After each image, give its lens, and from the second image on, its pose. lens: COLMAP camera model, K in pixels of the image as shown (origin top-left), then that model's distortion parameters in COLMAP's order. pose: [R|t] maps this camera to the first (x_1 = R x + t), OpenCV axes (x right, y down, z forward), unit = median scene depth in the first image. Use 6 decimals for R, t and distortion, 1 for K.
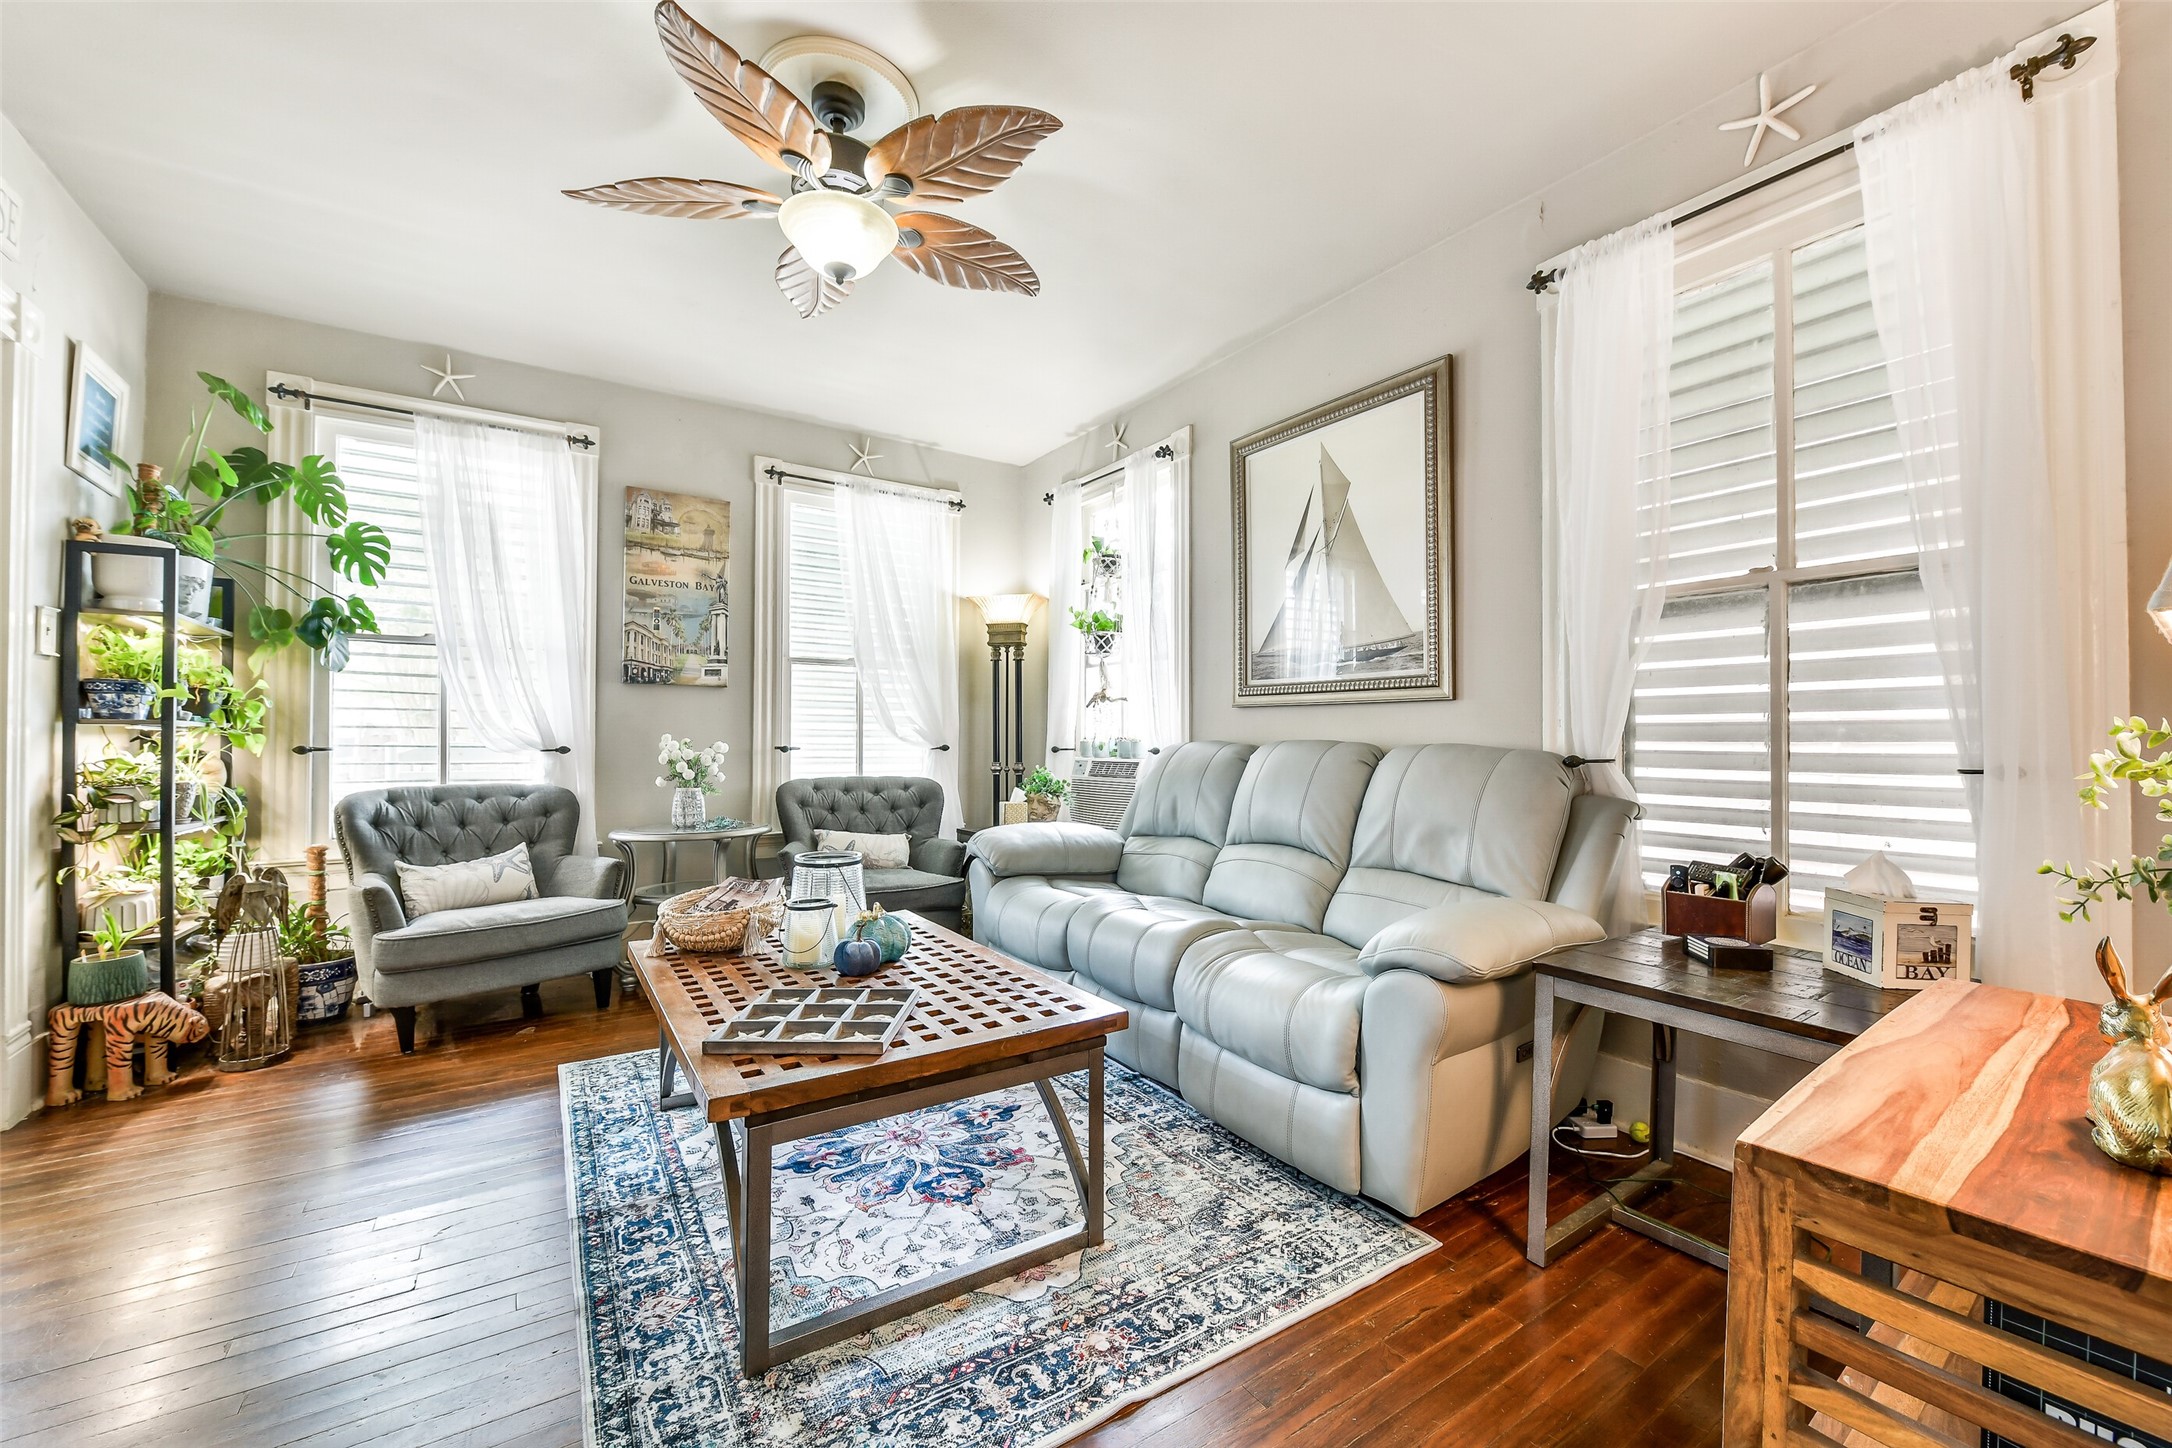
lens RADIAL K [[863.0, 0, 1094.4], [0, 863.0, 728.0], [0, 0, 1]] dist [-0.008749, -0.001019]
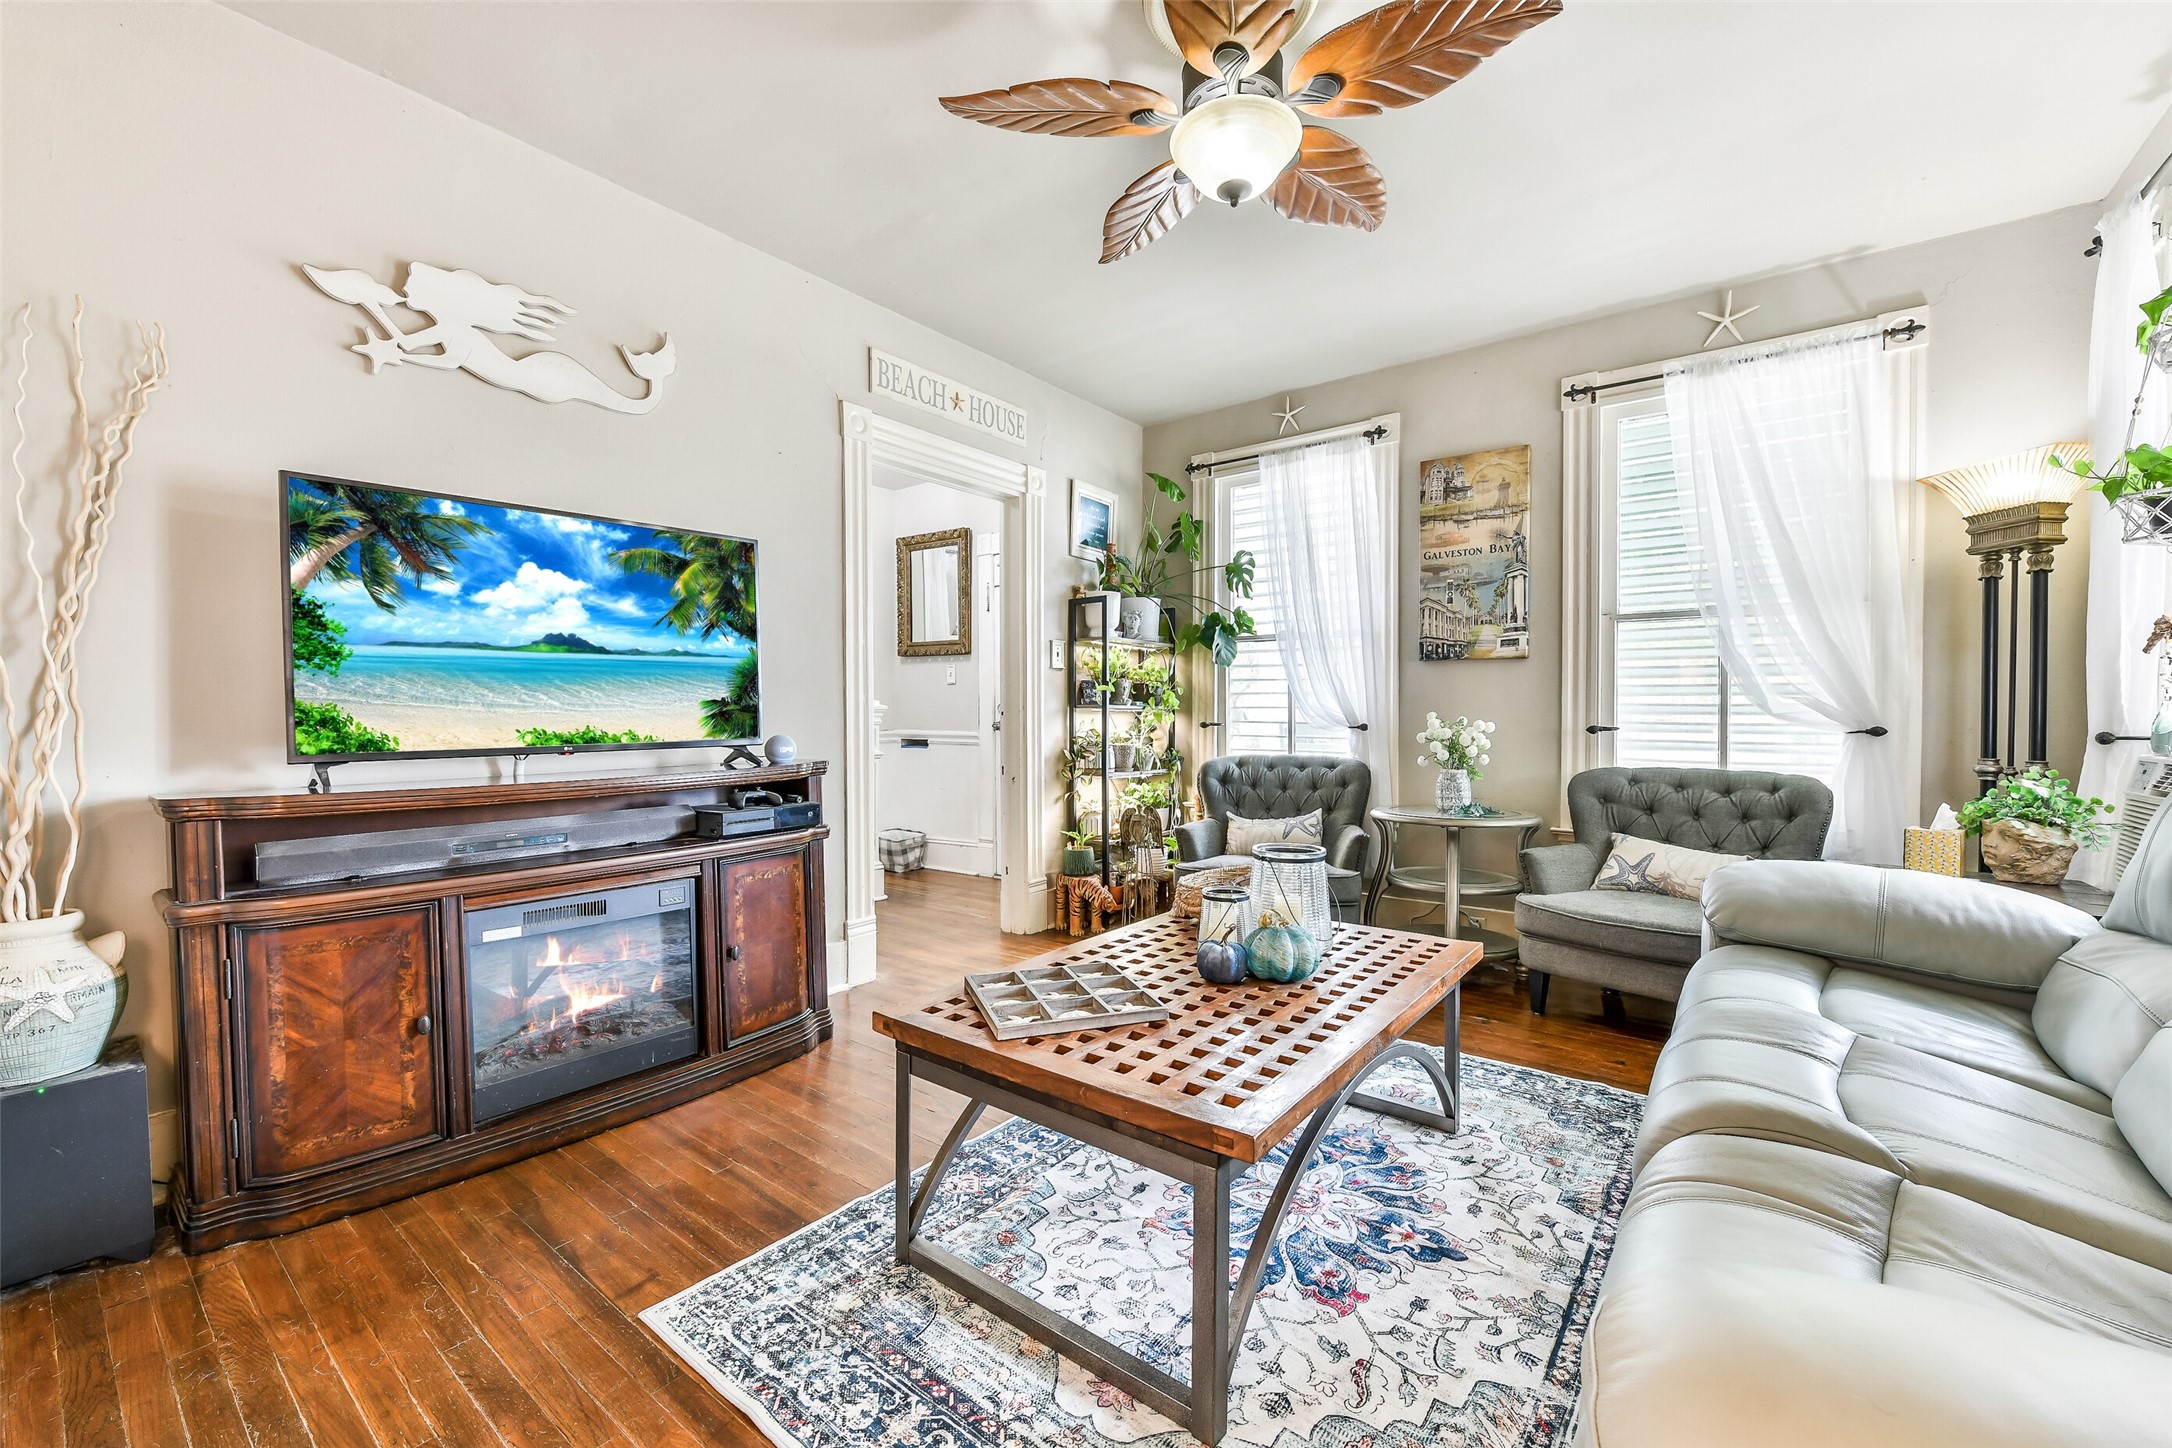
lens RADIAL K [[863.0, 0, 1083.2], [0, 863.0, 727.3], [0, 0, 1]] dist [-0.008749, -0.001019]
pose [[0.312432, 0.012190, -0.949862, 0.296265], [0.012545, 0.999778, 0.016957, 0.002995], [0.949857, -0.017214, 0.312209, 0.329923]]
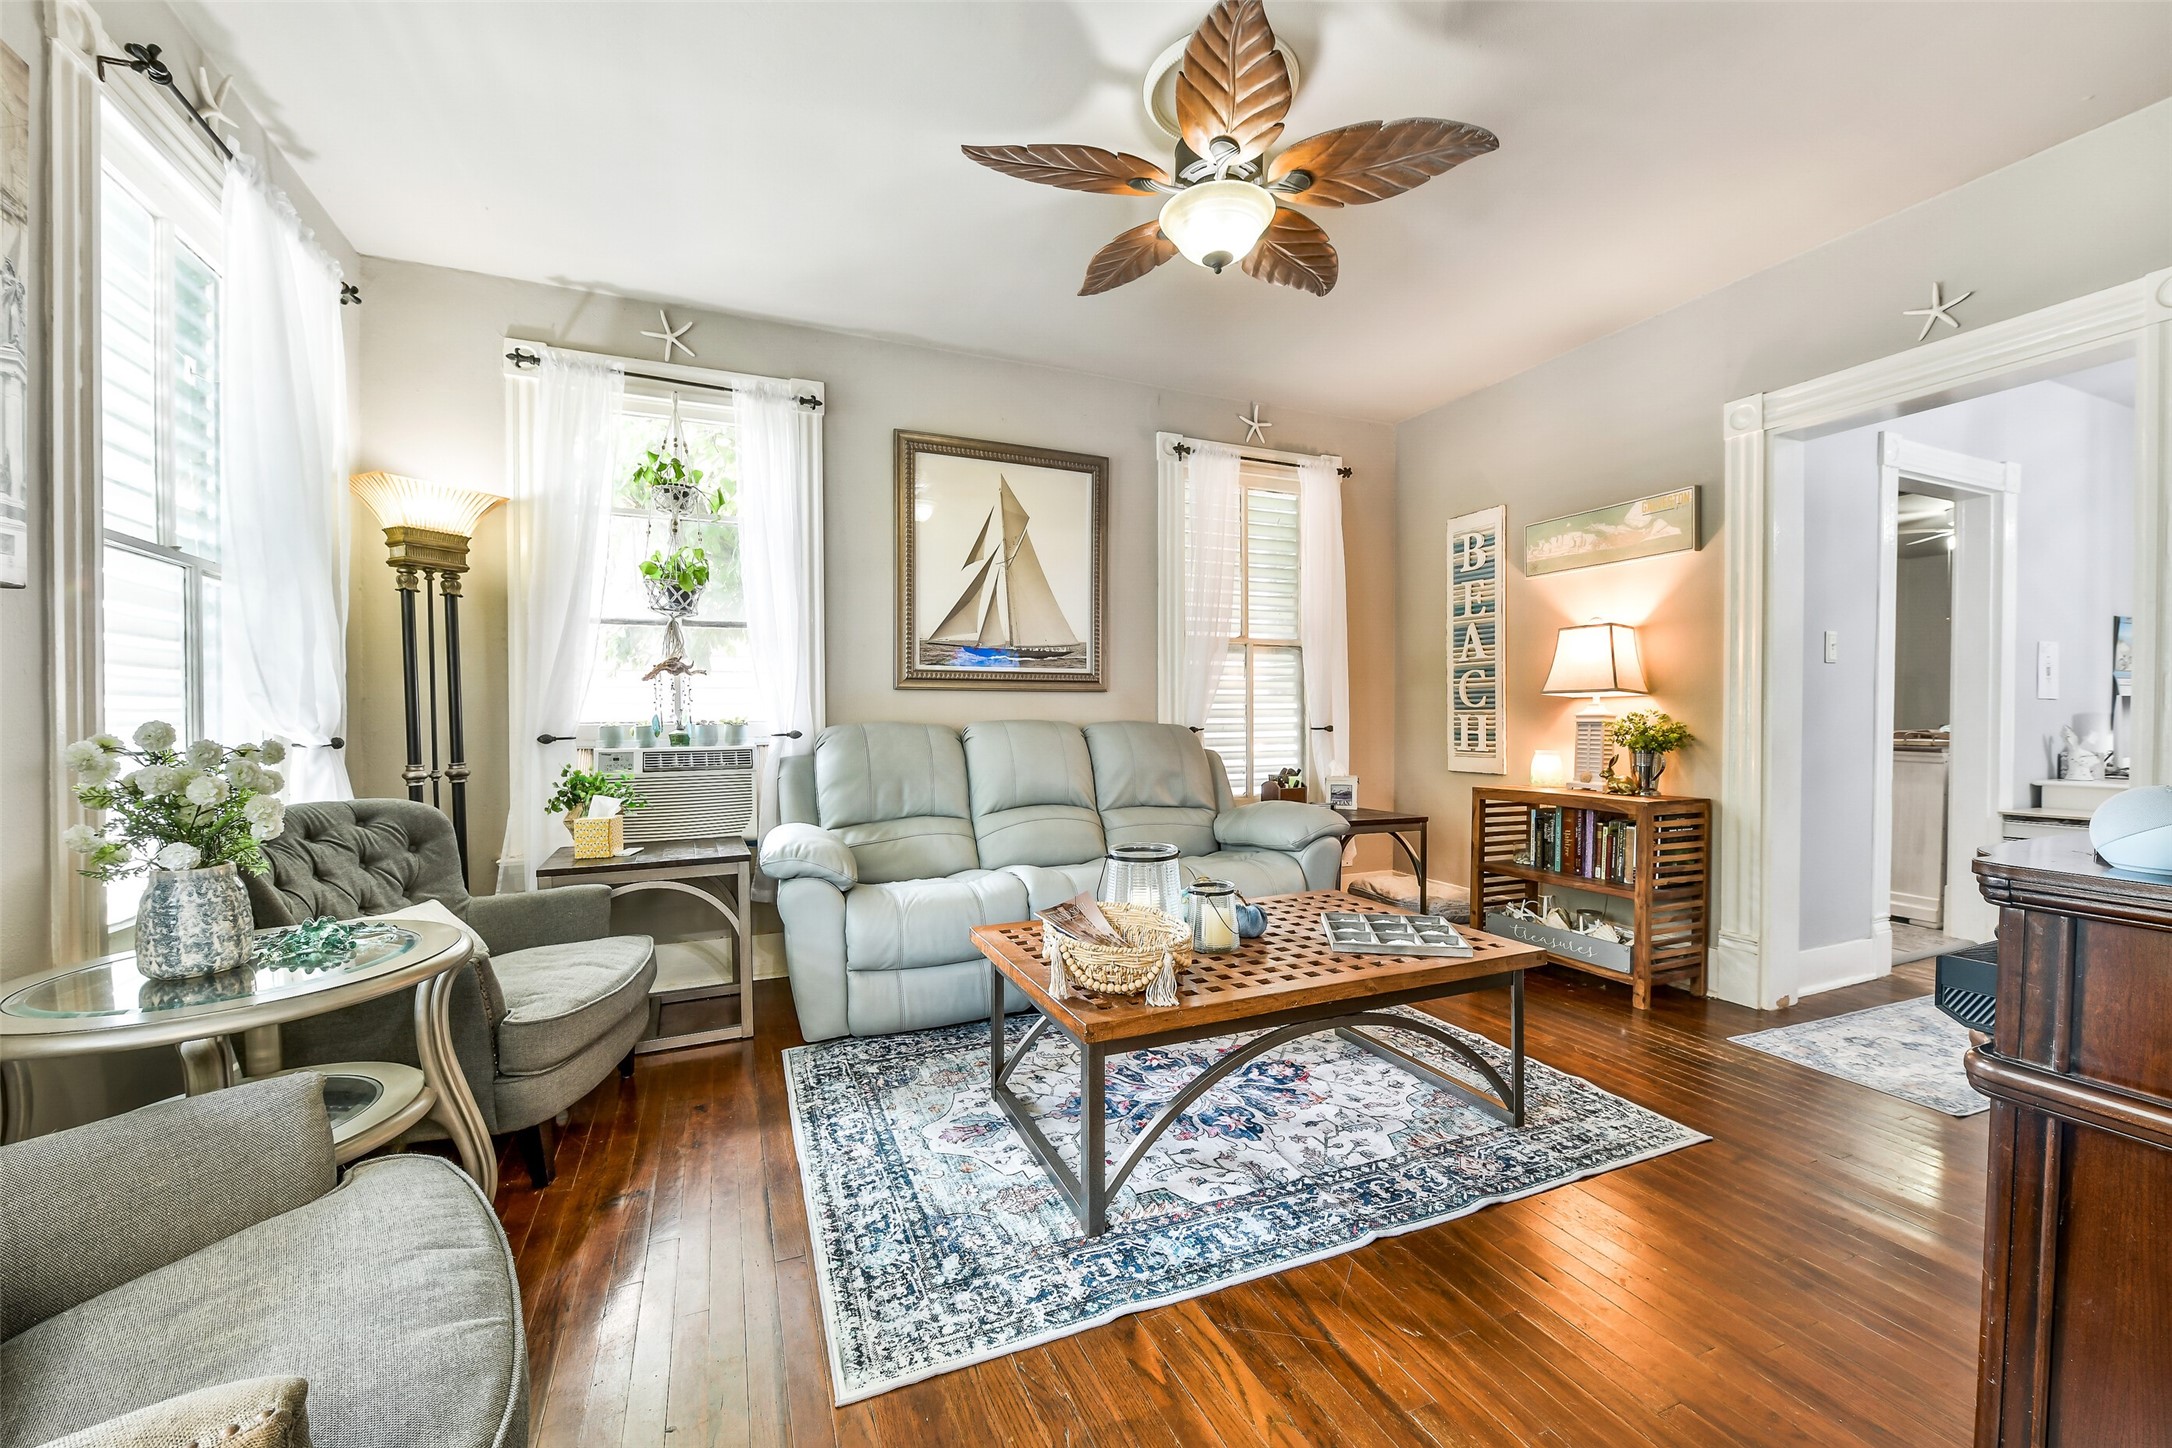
lens RADIAL K [[863.0, 0, 1094.6], [0, 863.0, 725.0], [0, 0, 1]] dist [-0.008749, -0.001019]
pose [[0.169557, -0.014624, 0.985412, -0.776735], [-0.005956, 0.999856, 0.015863, 0.000955], [-0.985502, -0.008559, 0.169446, 0.564515]]
